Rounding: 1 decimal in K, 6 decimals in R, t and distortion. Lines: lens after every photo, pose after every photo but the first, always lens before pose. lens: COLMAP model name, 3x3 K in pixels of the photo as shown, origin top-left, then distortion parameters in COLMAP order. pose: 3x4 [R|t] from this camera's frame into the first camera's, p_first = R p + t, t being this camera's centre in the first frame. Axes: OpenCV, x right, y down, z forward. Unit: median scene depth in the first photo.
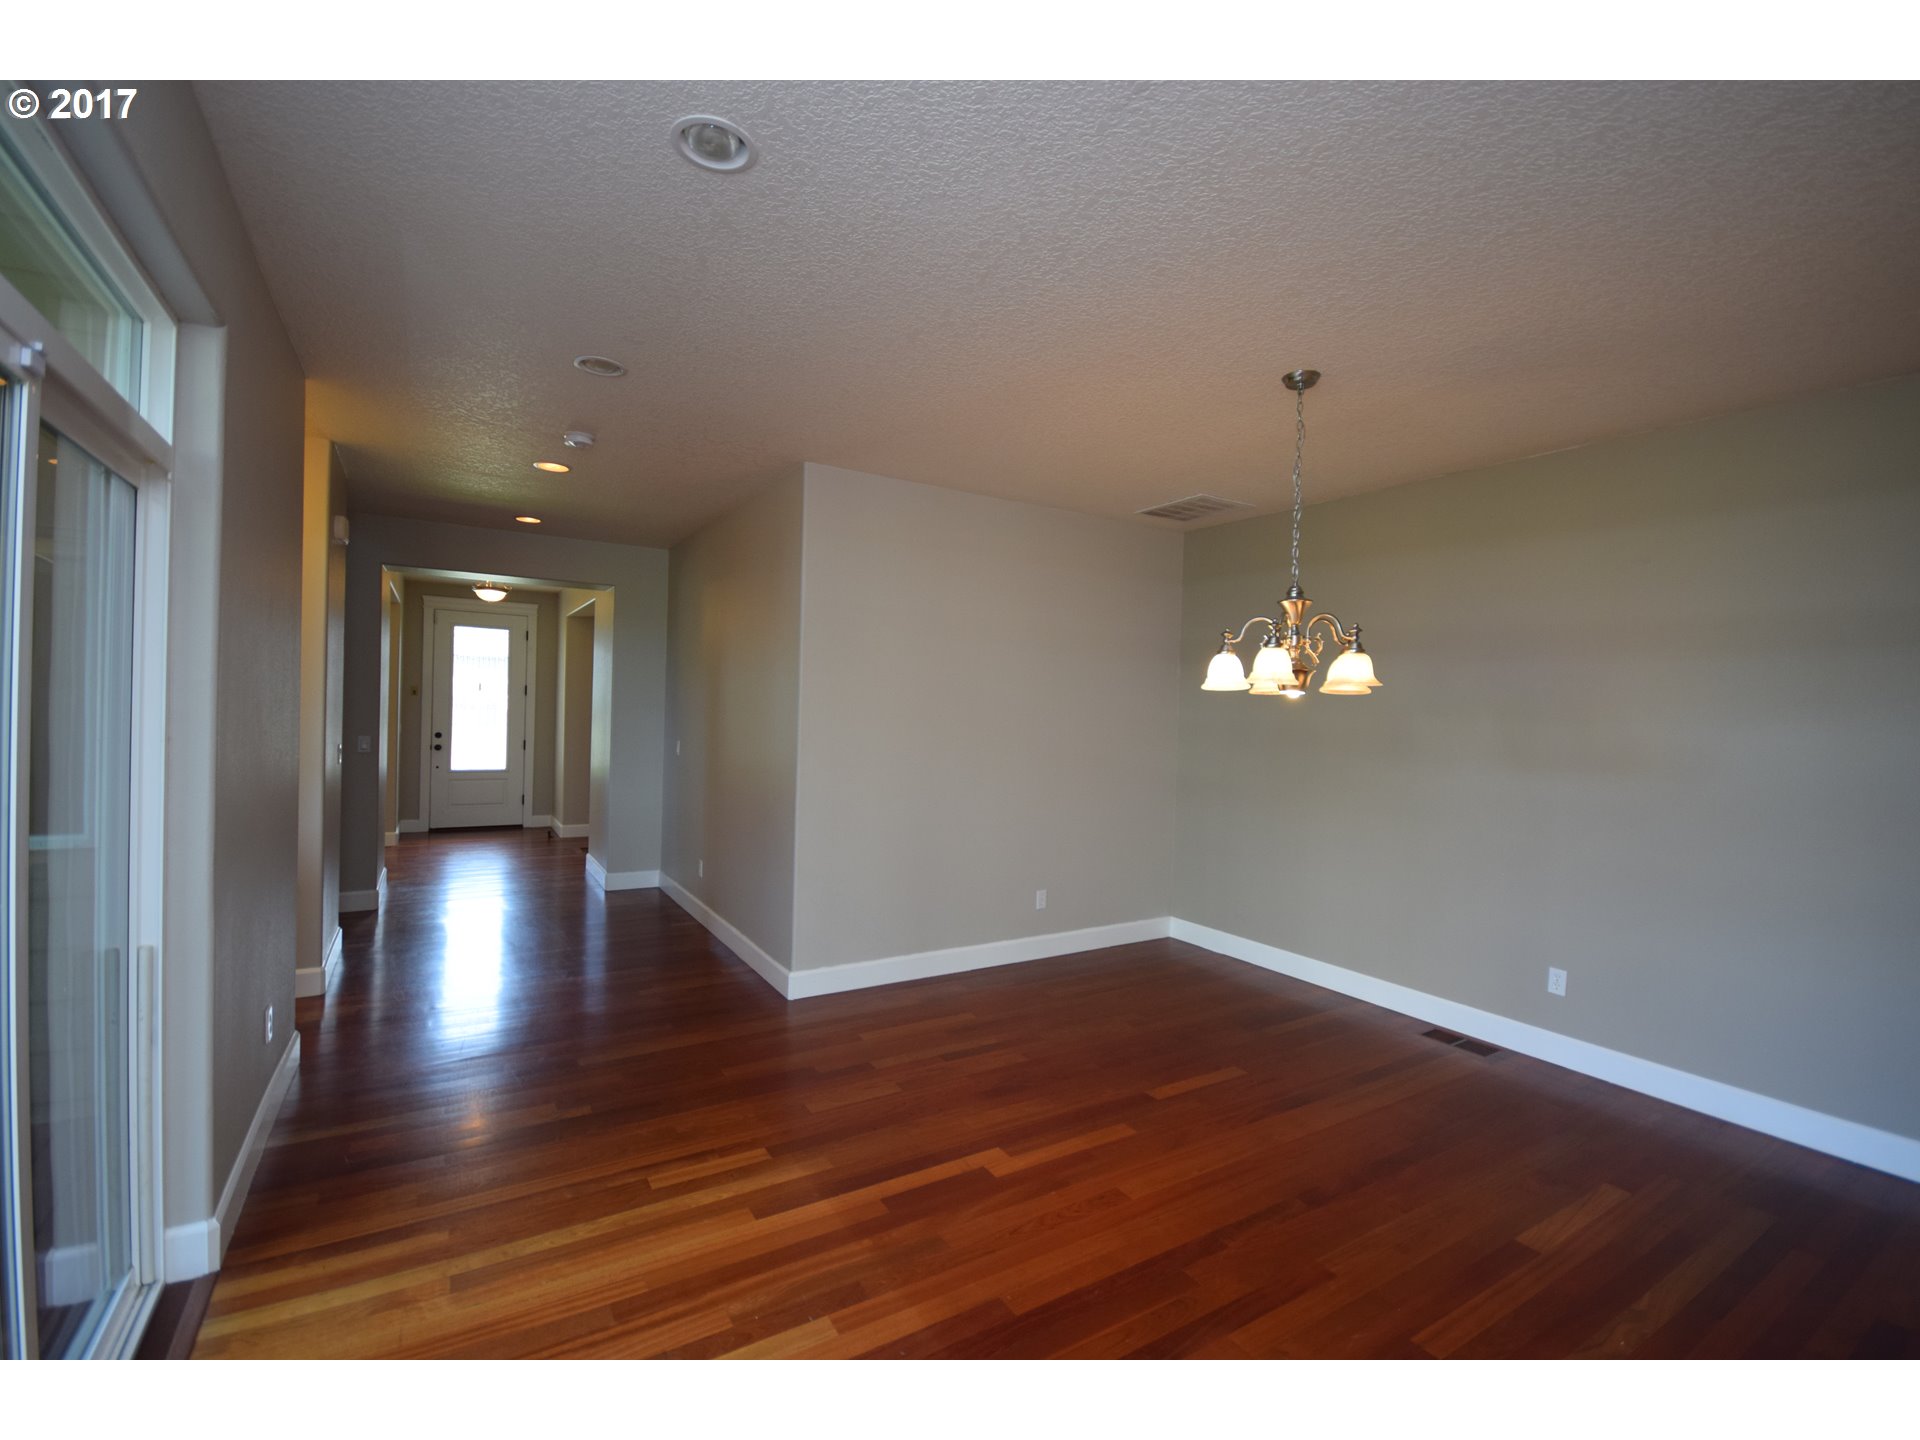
lens RADIAL K [[841.8, 0, 948.6], [0, 841.8, 729.9], [0, 0, 1]] dist [-0.001276, -0.000388]
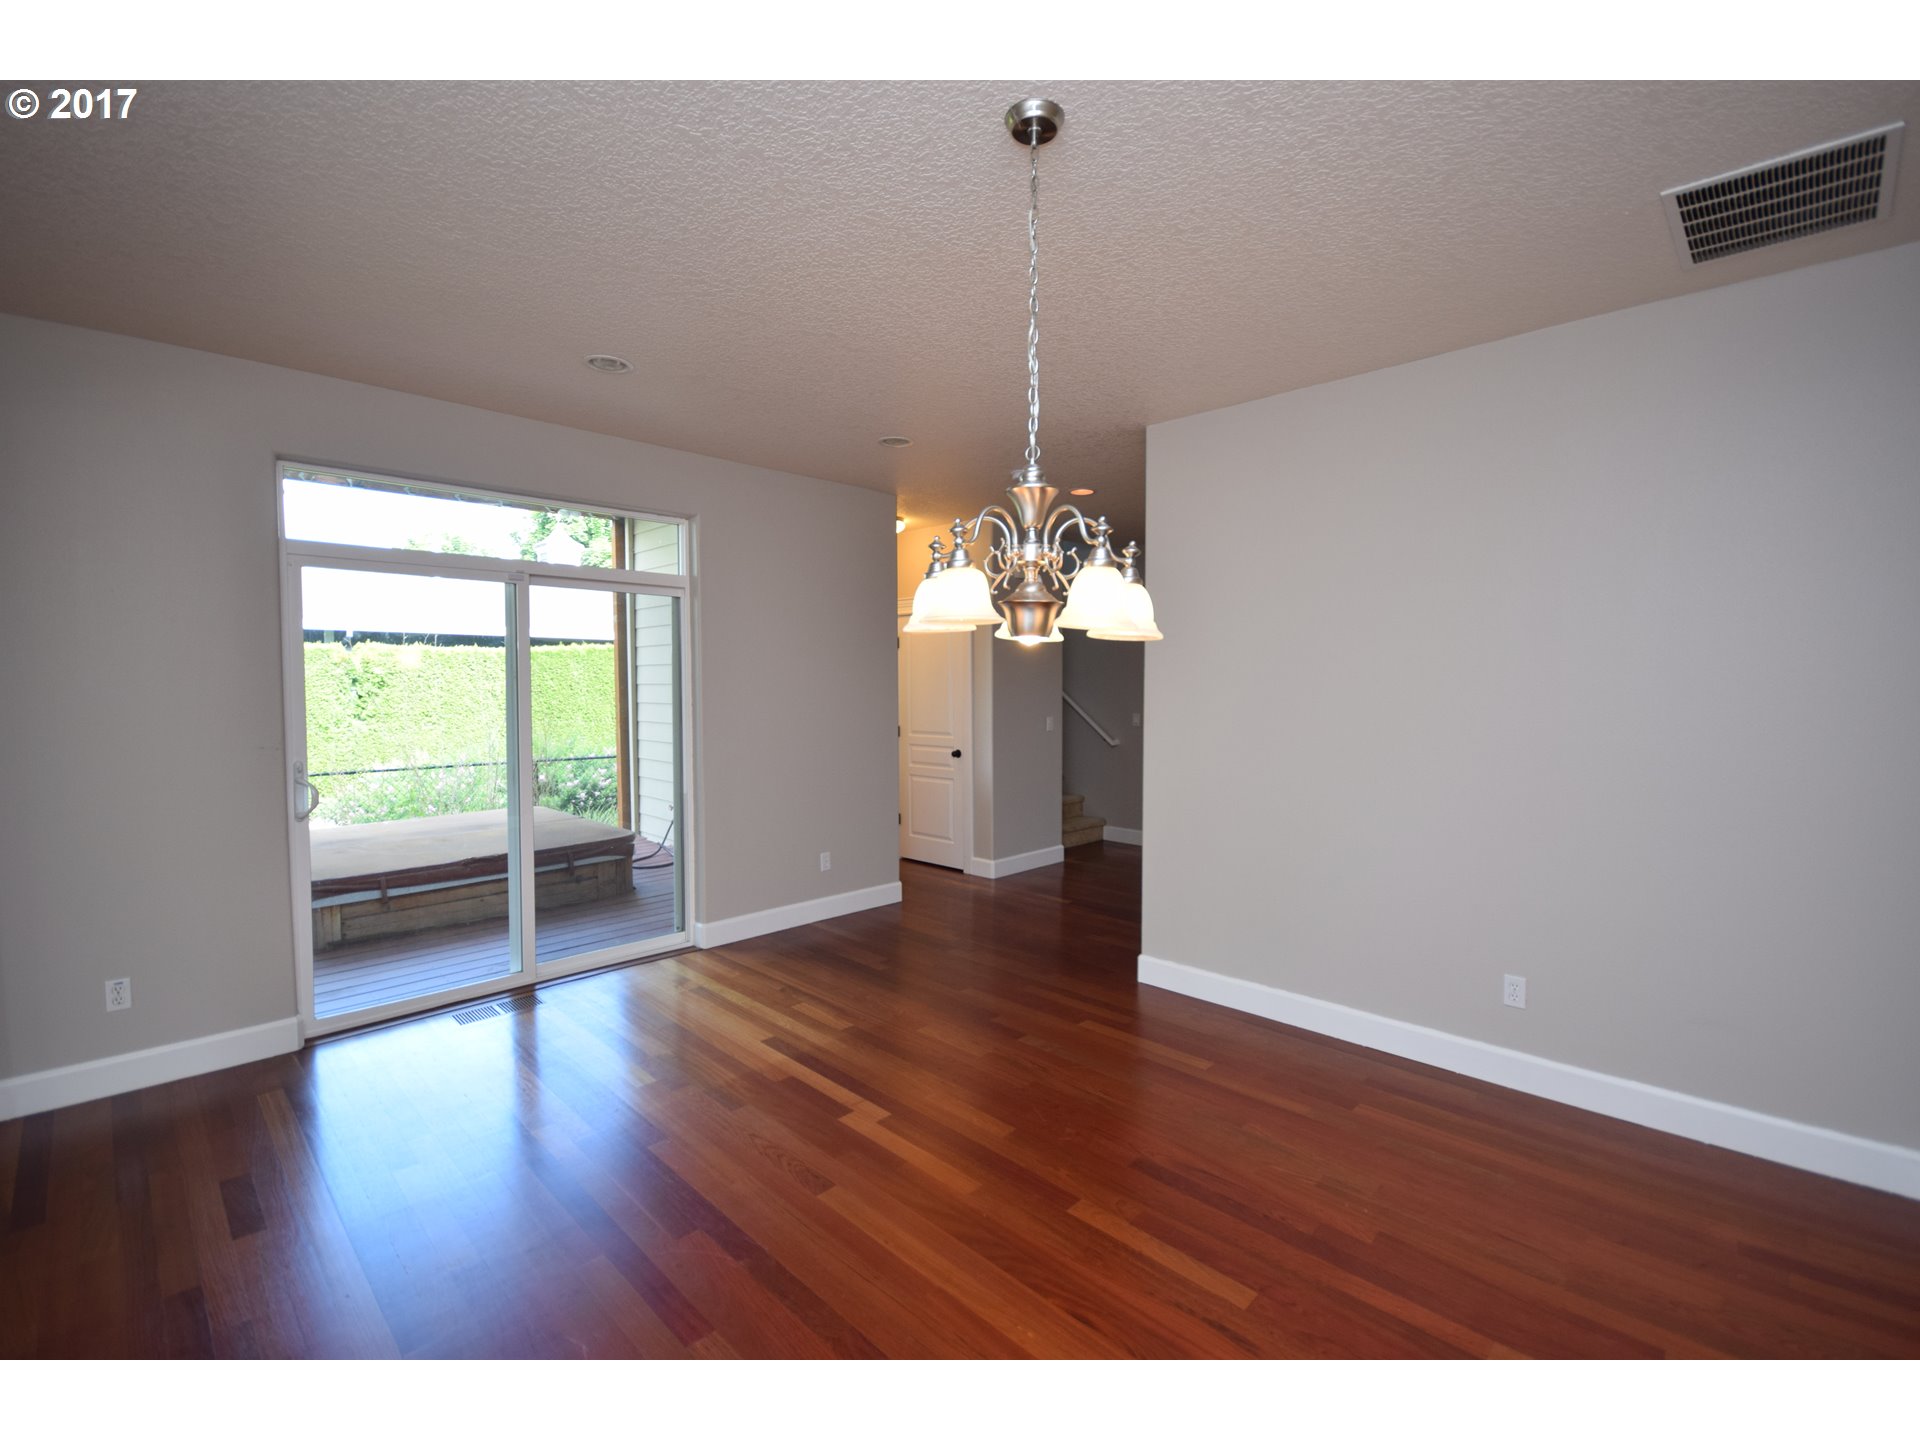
lens RADIAL K [[841.8, 0, 952.3], [0, 841.8, 712.3], [0, 0, 1]] dist [-0.001276, -0.000388]
pose [[0.232602, 0.005540, -0.972556, 1.121551], [-0.012945, 0.999913, 0.002600, 0.015007], [0.972486, 0.011985, 0.232654, 0.889593]]
